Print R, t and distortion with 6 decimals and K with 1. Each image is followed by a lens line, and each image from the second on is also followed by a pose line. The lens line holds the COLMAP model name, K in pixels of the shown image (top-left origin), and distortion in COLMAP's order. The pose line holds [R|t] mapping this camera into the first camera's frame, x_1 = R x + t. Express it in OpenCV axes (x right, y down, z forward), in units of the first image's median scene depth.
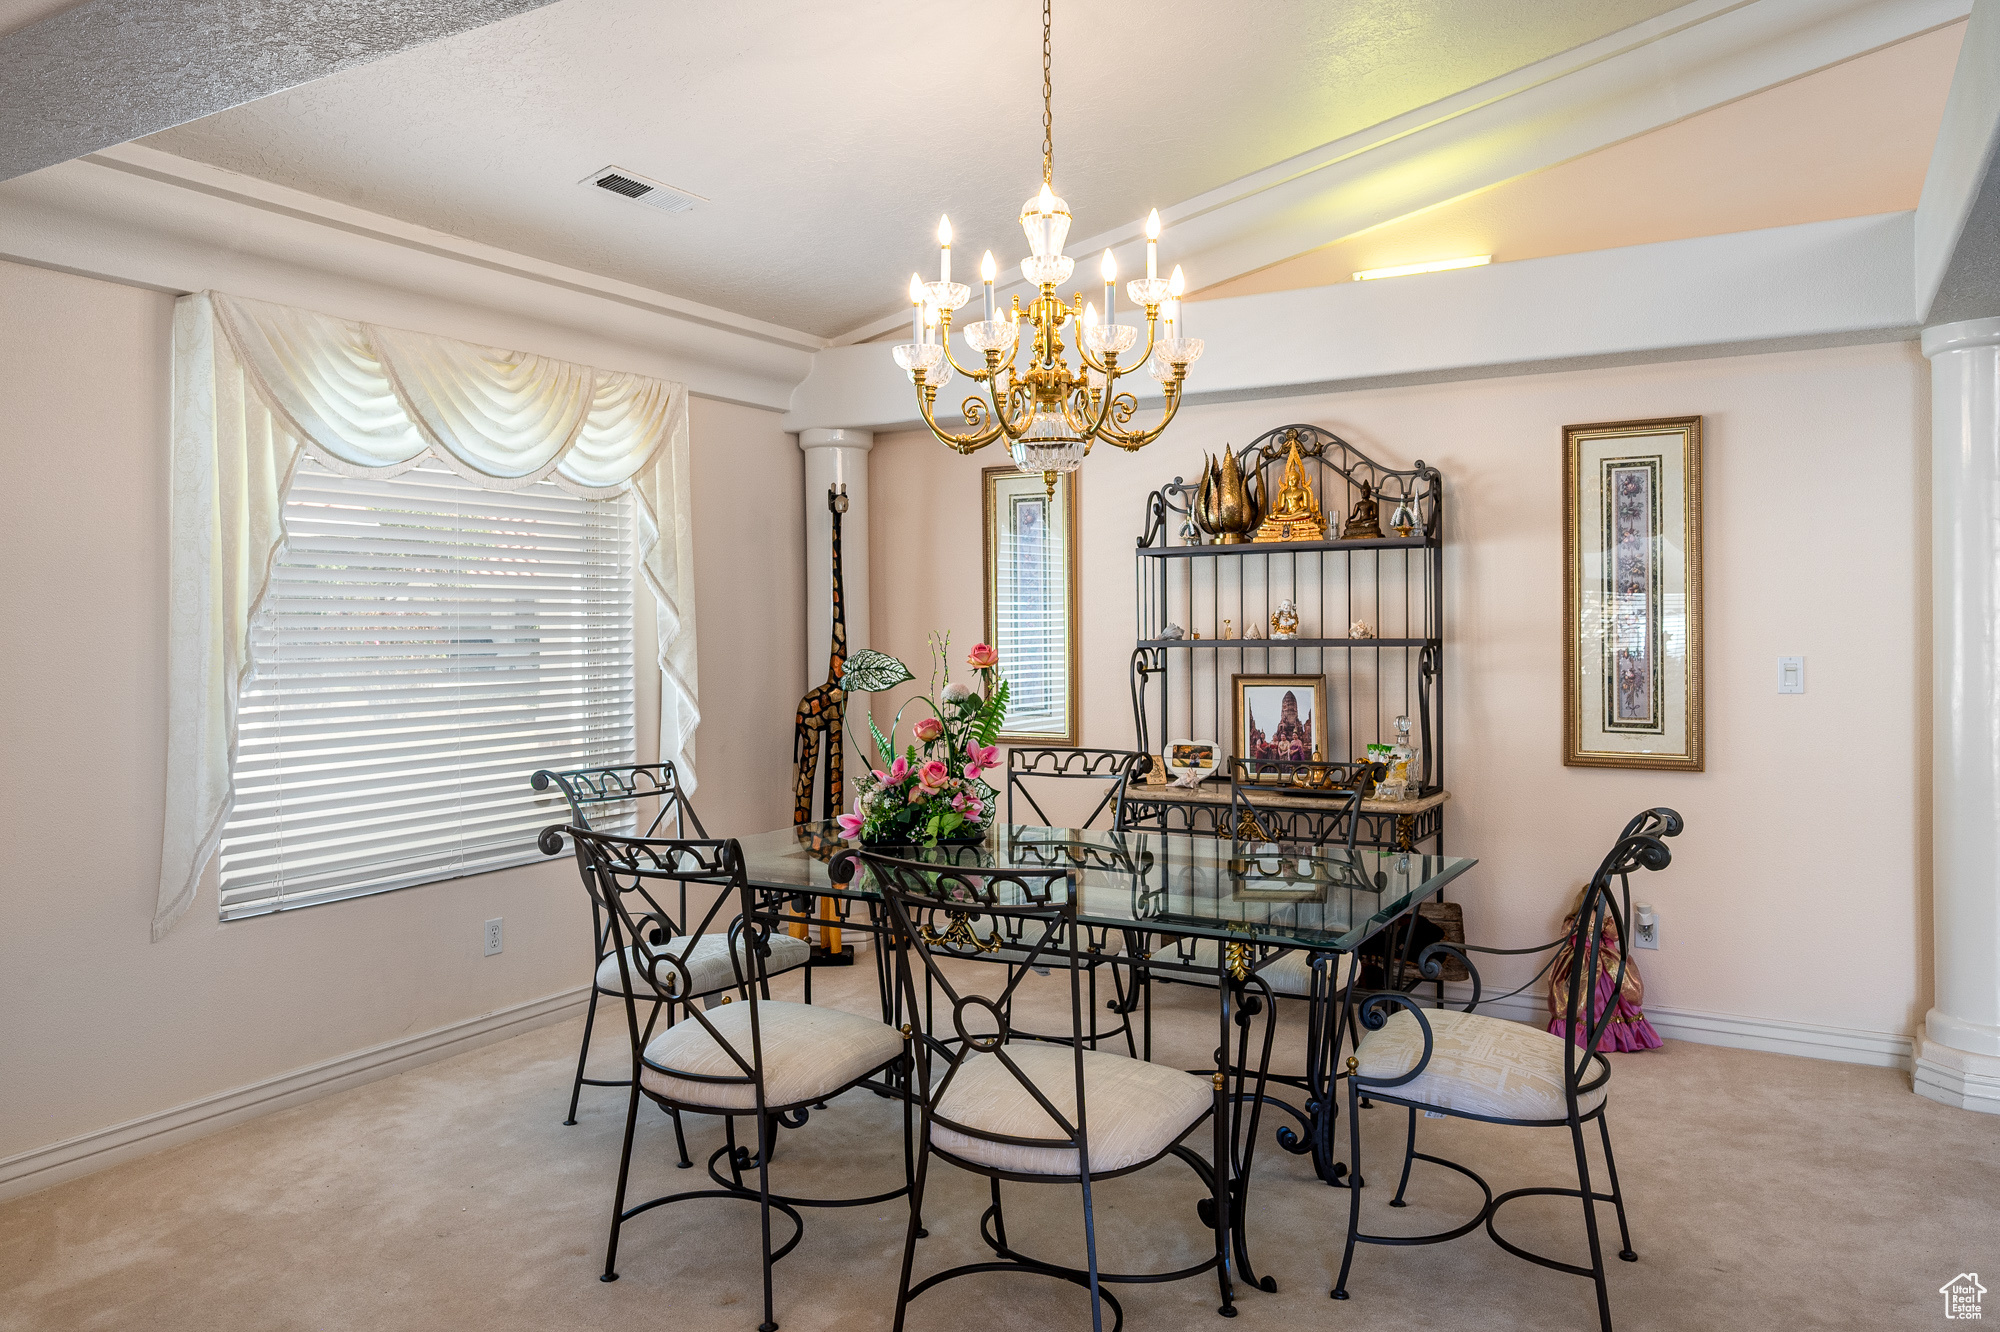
lens RADIAL K [[1399.2, 0, 1000.7], [0, 1399.2, 633.2], [0, 0, 1]] dist [-0.005231, -0.000469]
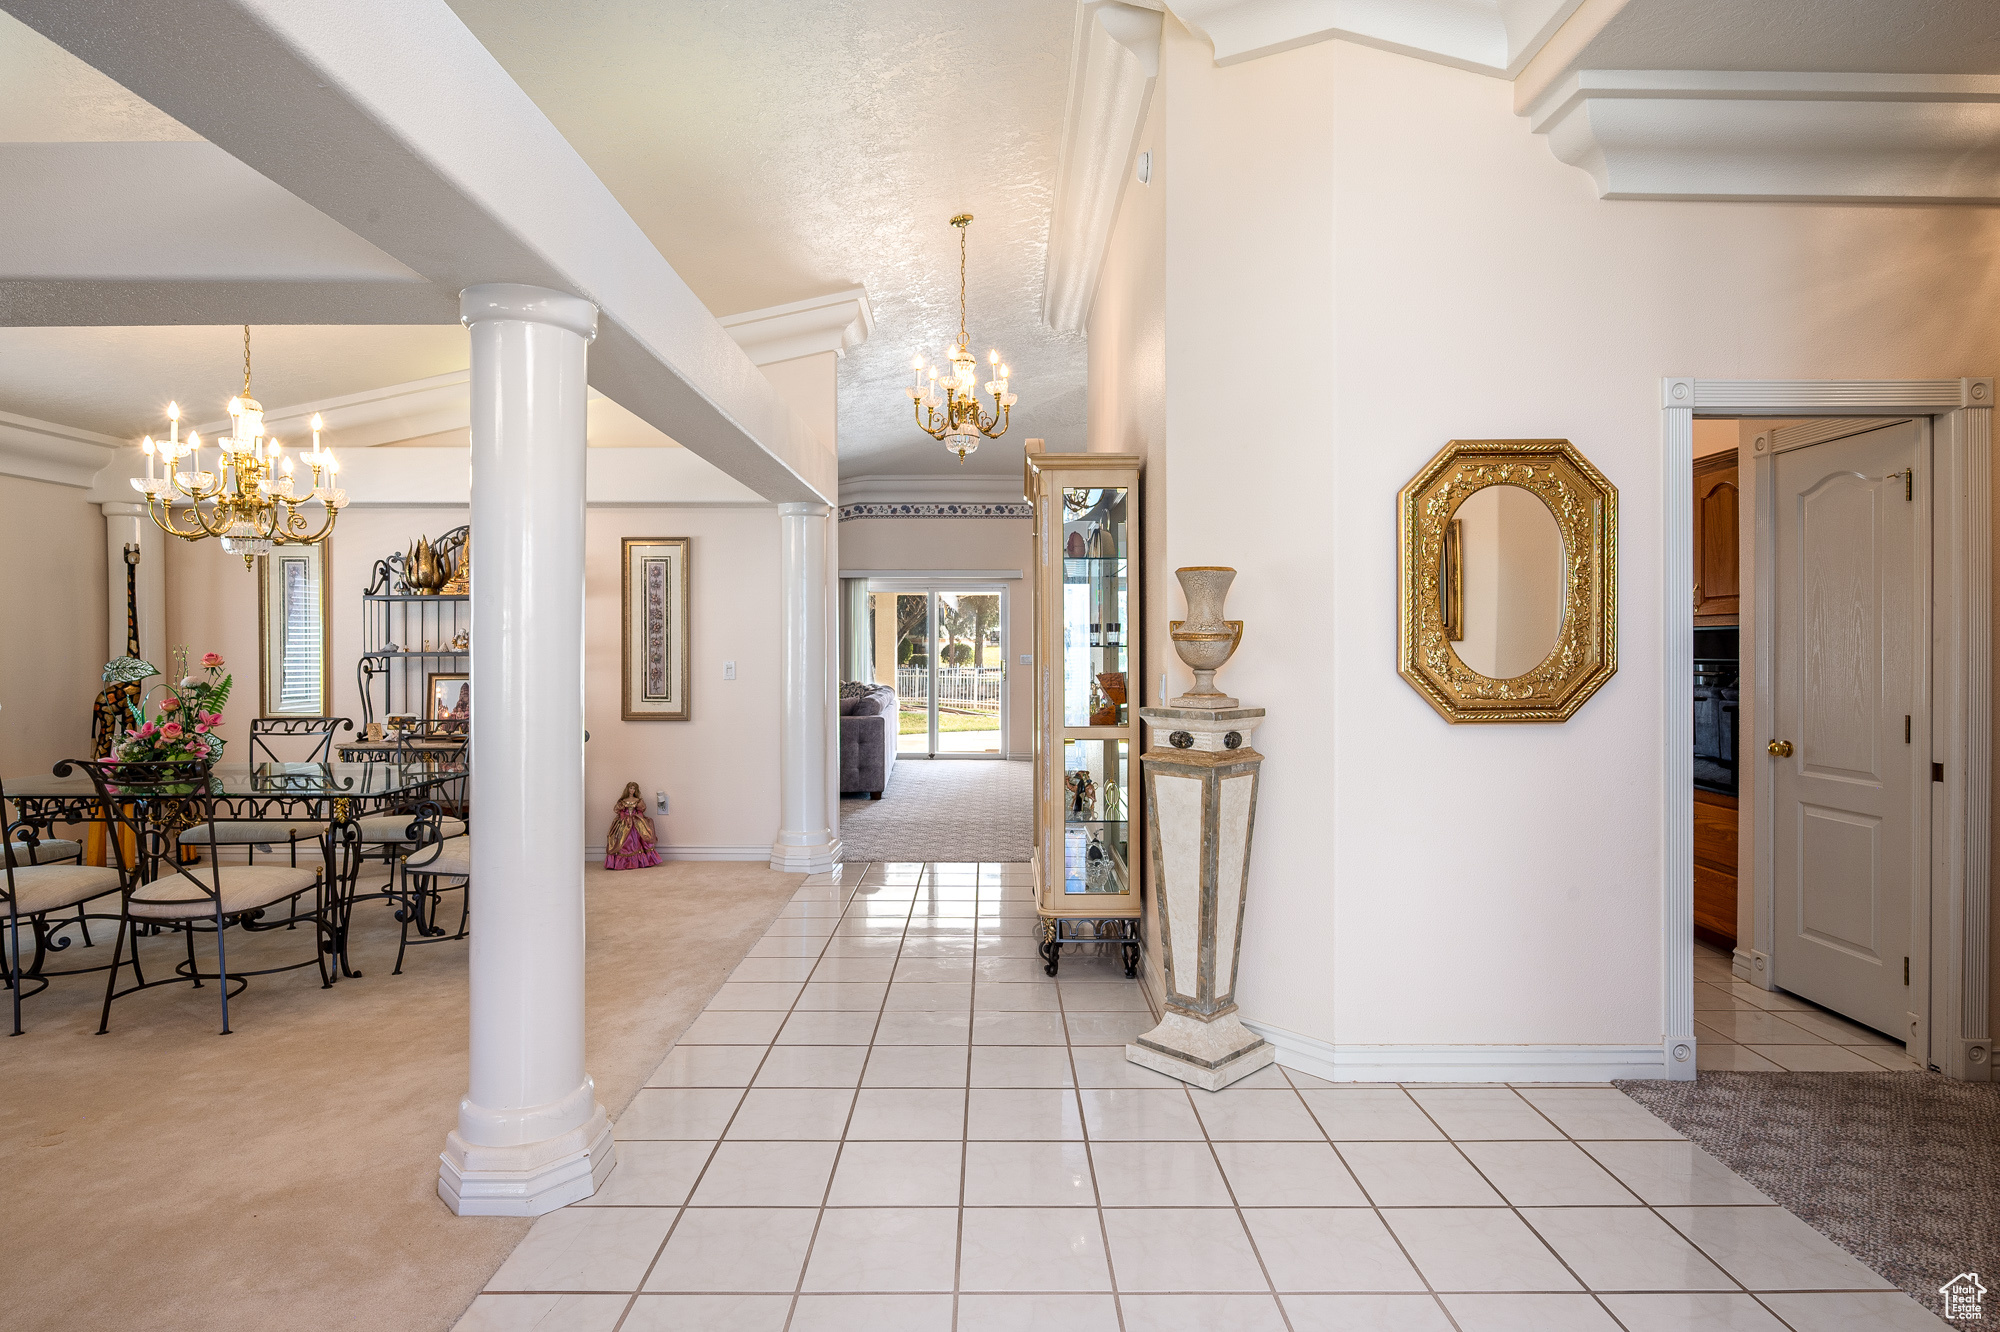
lens RADIAL K [[1037.6, 0, 1000.4], [0, 1037.6, 657.2], [0, 0, 1]] dist [-0.003567, 0.001442]
pose [[0.866104, 0.001010, 0.499864, 0.141153], [-0.003542, 0.999985, 0.004115, 0.003019], [-0.499852, -0.005335, 0.866094, -0.419003]]
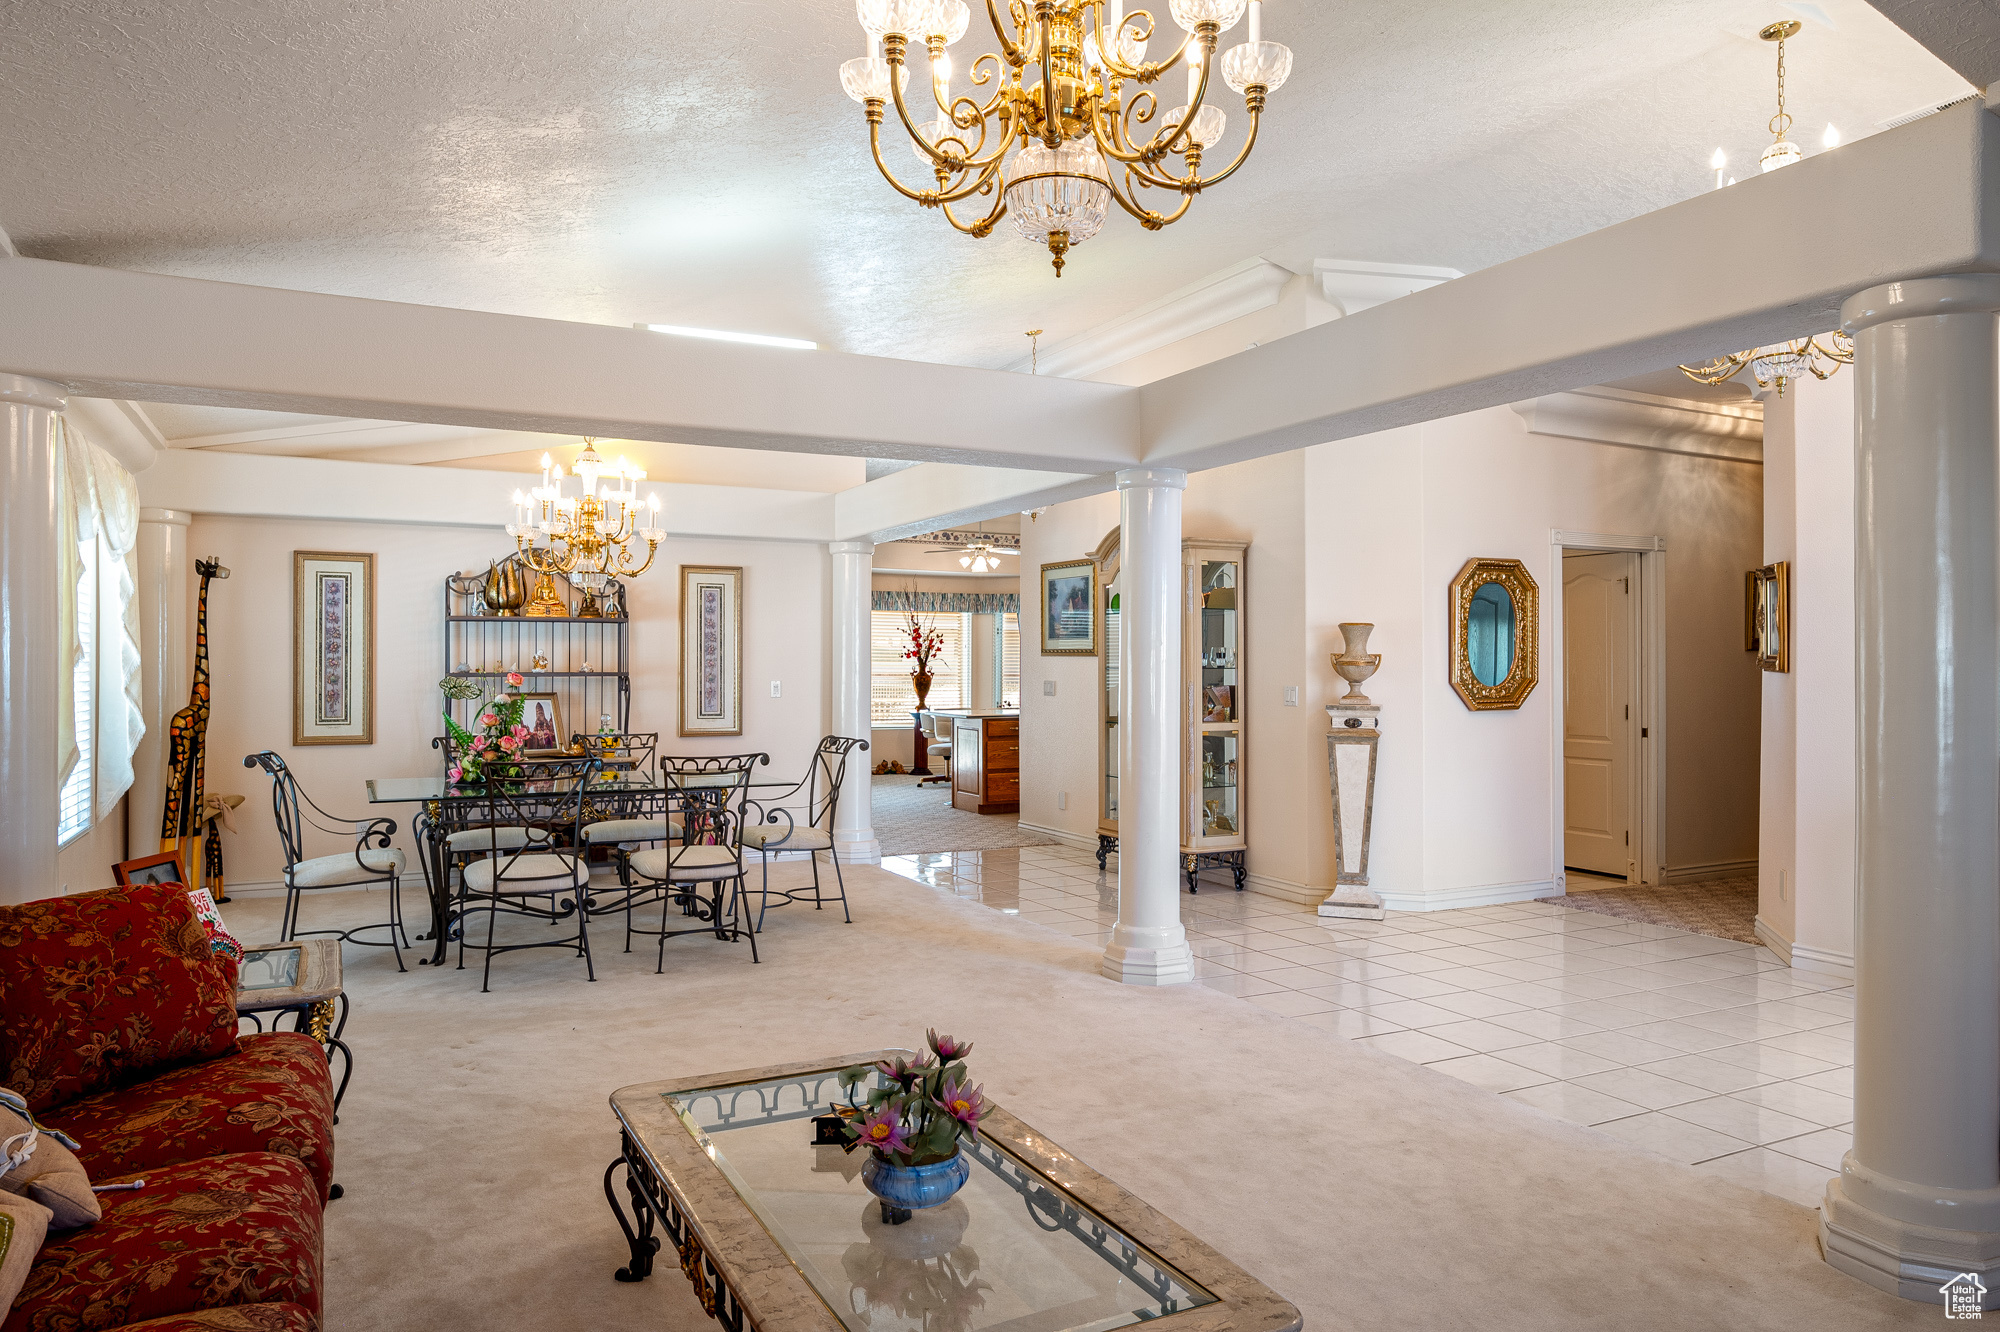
lens RADIAL K [[1288.4, 0, 1000.0], [0, 1288.4, 666.0], [0, 0, 1]] dist [0.005305, 0.001011]
pose [[0.548565, 0.007239, 0.836076, -0.825145], [-0.002329, 0.999972, -0.007130, 0.006347], [-0.836105, 0.001964, 0.548567, -0.357578]]
